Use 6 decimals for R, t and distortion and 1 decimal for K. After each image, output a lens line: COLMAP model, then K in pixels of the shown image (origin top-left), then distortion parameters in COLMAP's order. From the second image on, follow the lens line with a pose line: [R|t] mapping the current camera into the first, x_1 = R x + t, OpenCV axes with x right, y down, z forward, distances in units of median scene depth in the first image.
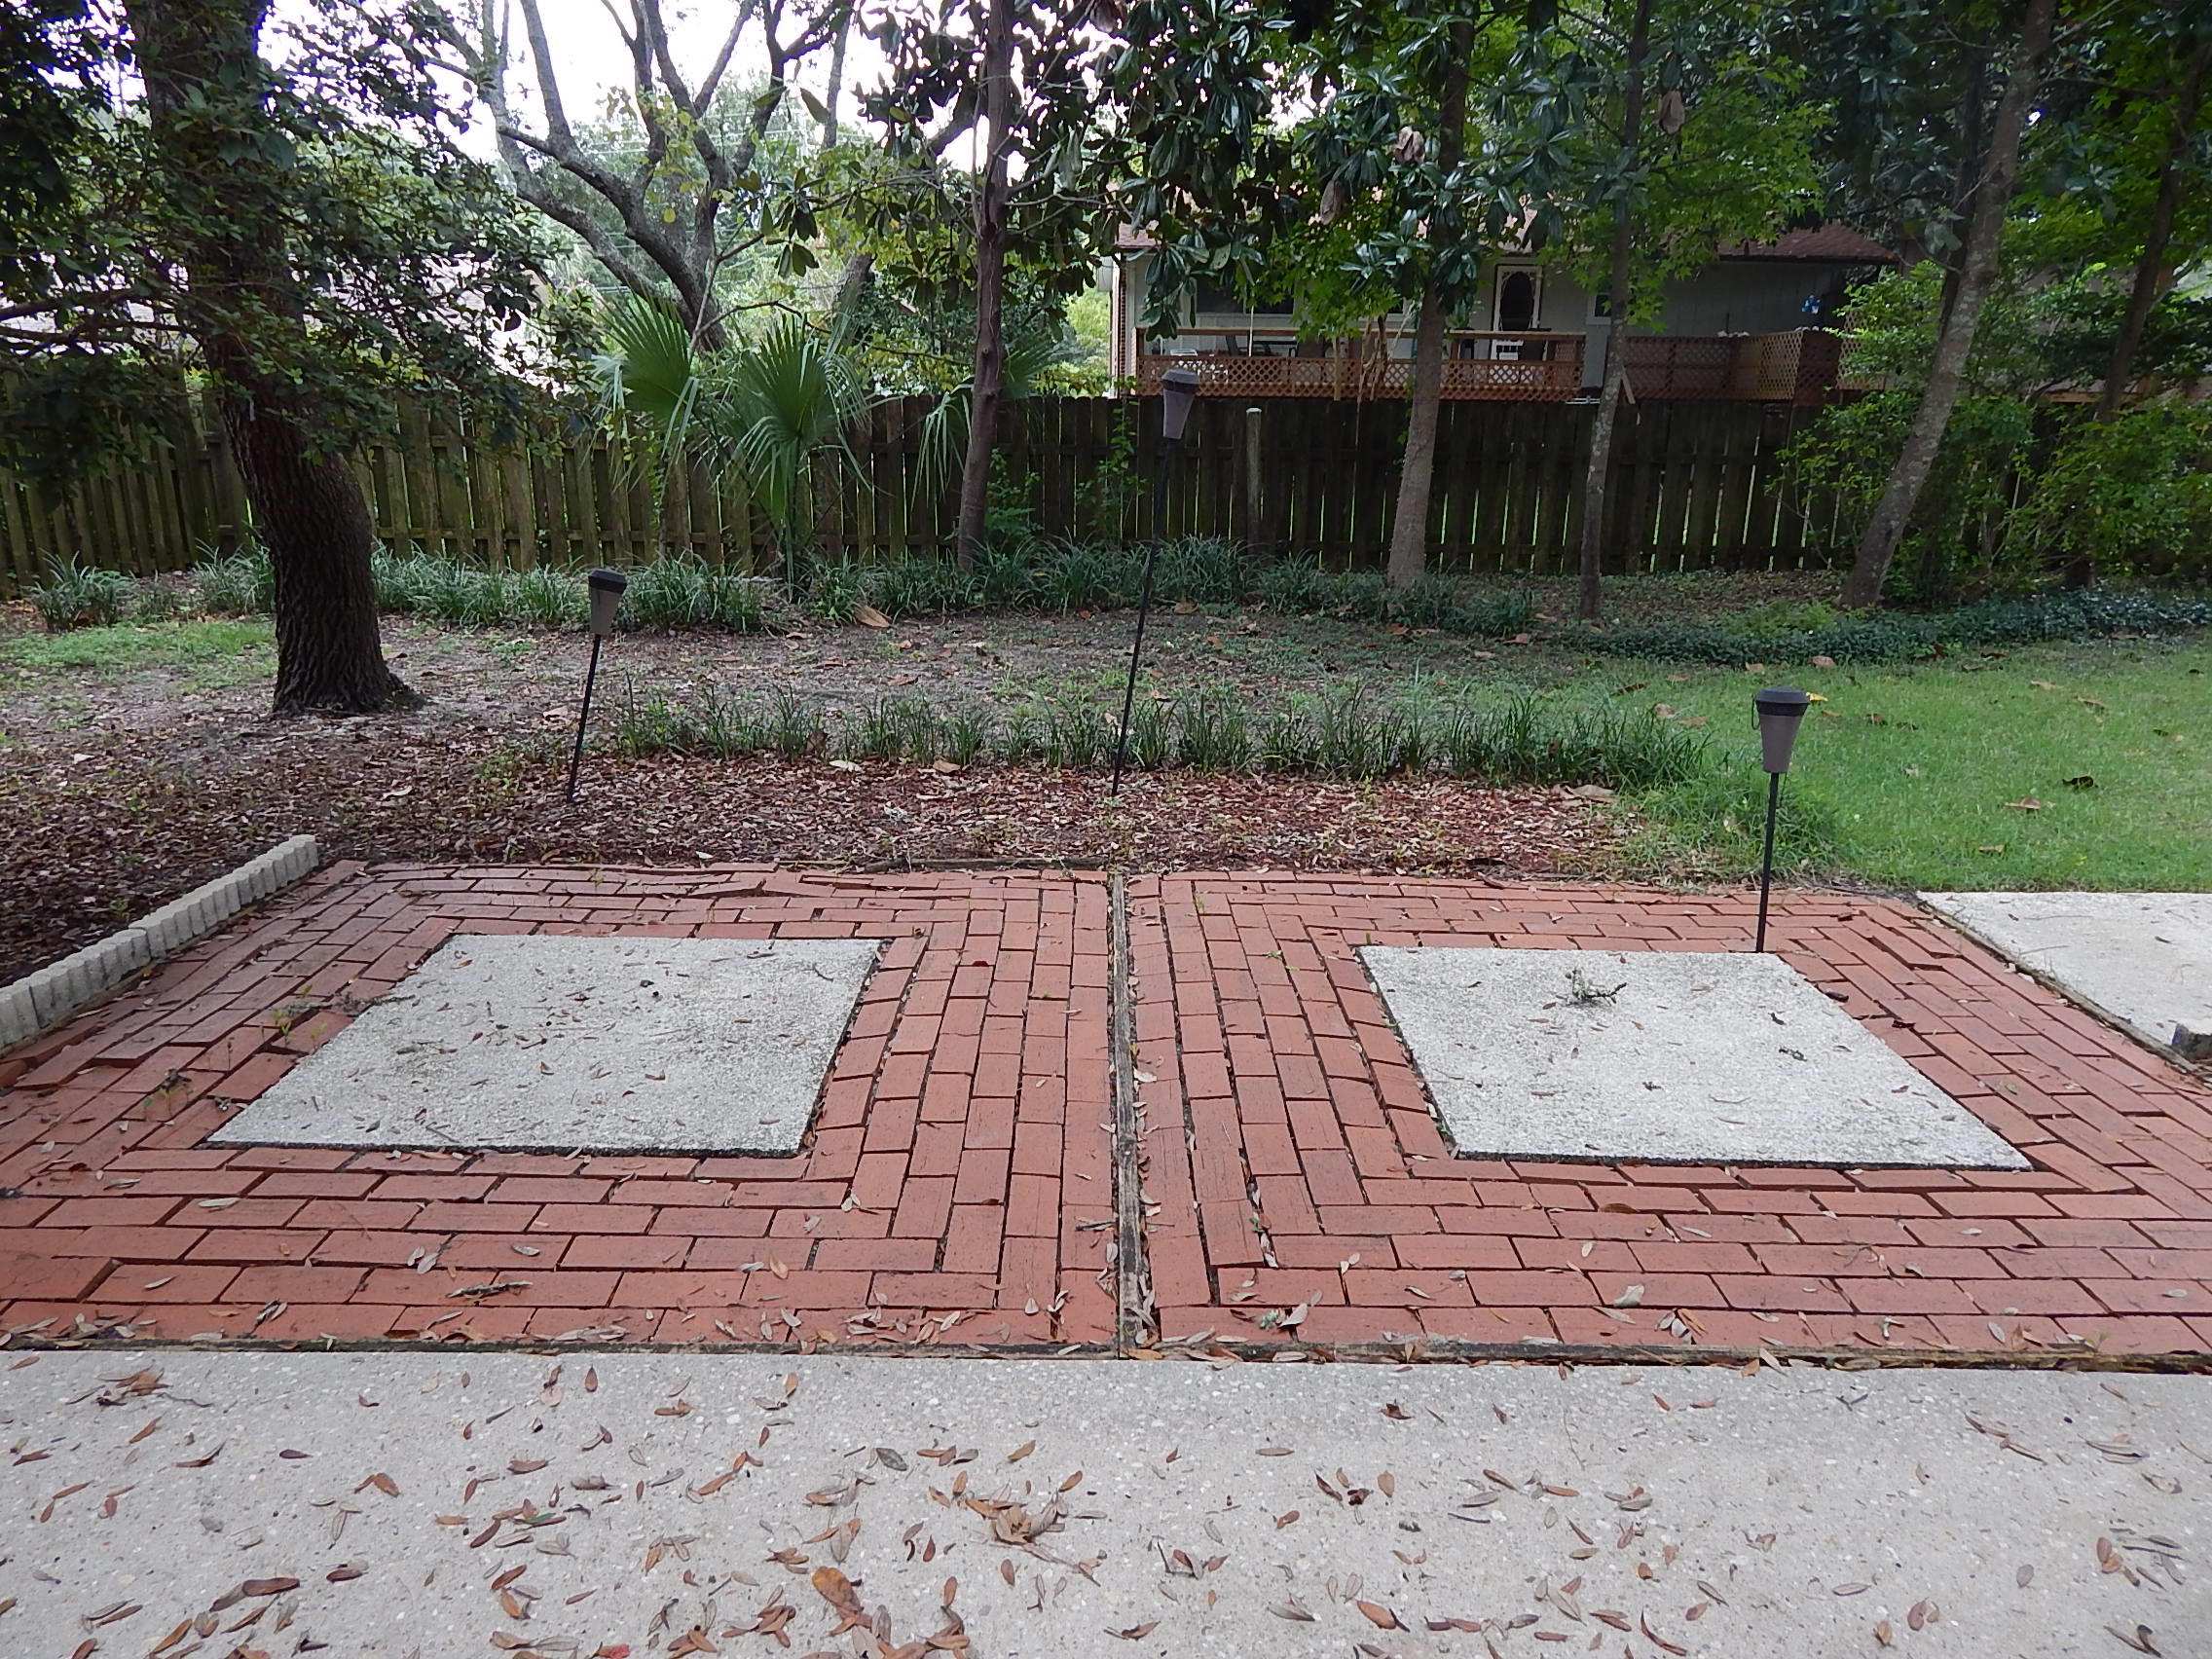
lens RADIAL K [[1469.3, 0, 1111.9], [0, 1469.3, 820.9], [0, 0, 1]] dist [-0.000868, -0.000363]
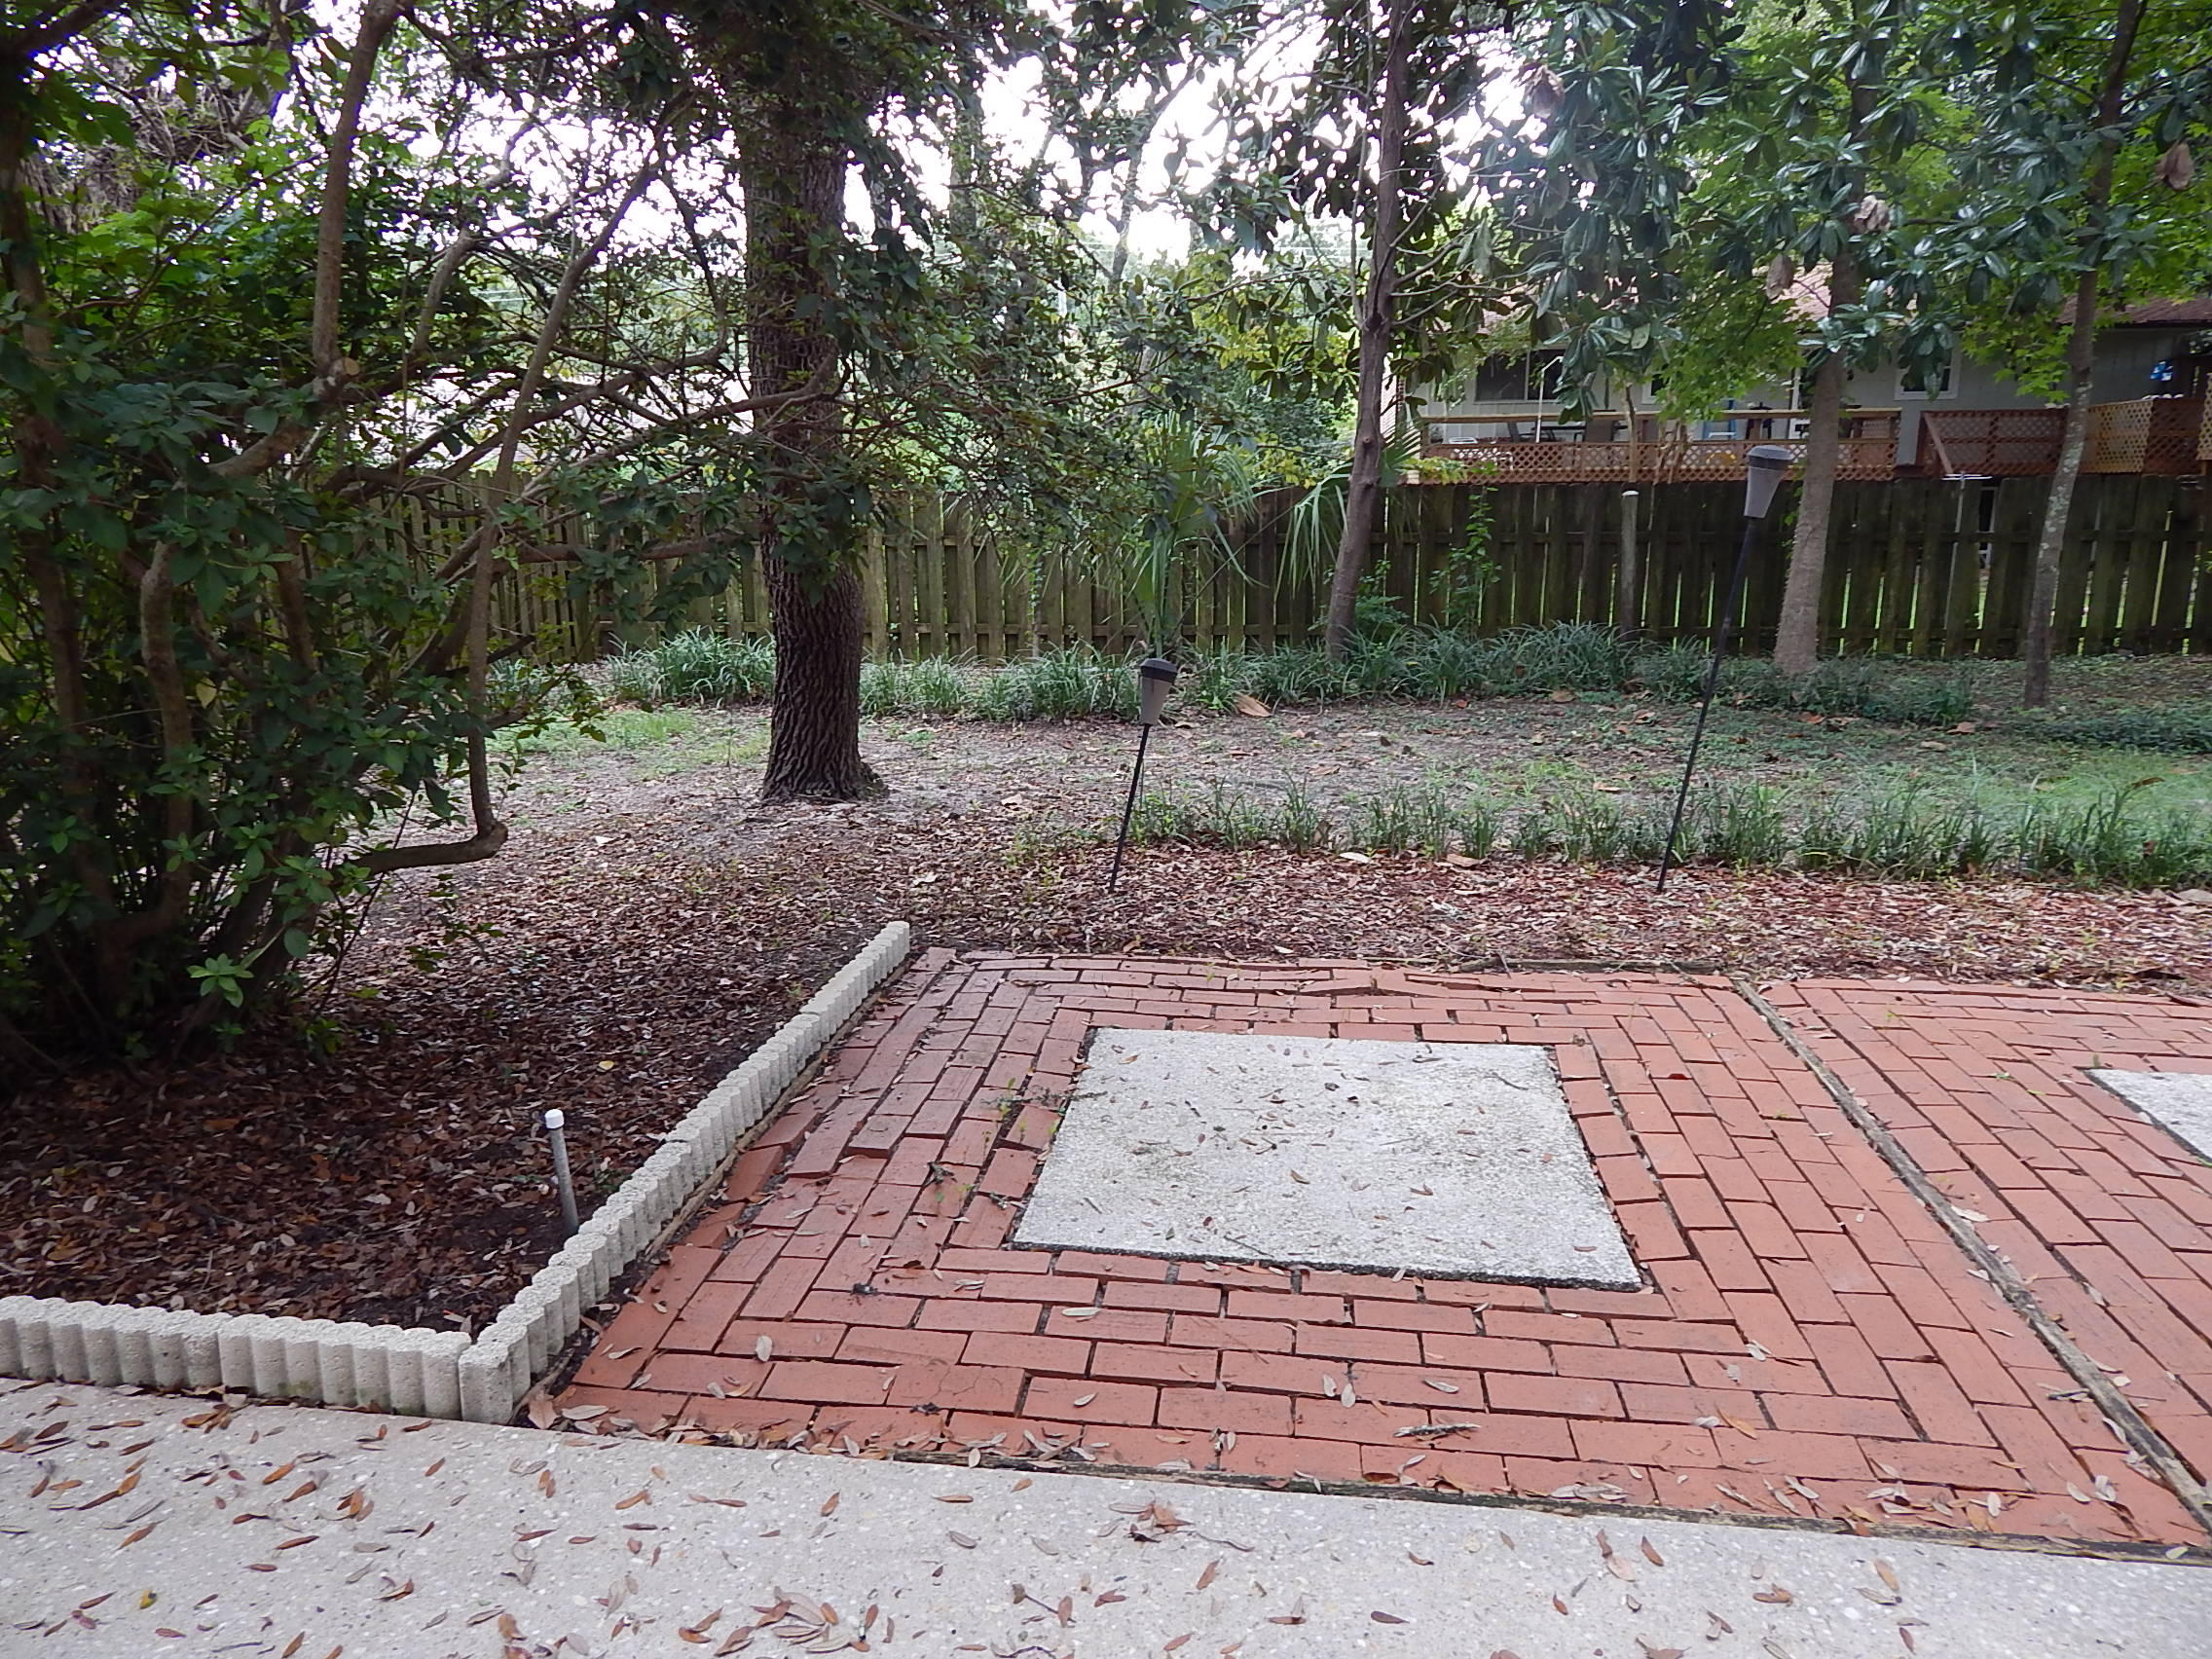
lens RADIAL K [[1469.3, 0, 1111.9], [0, 1469.3, 820.9], [0, 0, 1]] dist [-0.000868, -0.000363]
pose [[0.989821, 0.008984, -0.142032, -0.260927], [-0.017503, 0.998114, -0.058845, -0.002535], [0.141235, 0.060732, 0.988112, 0.019514]]
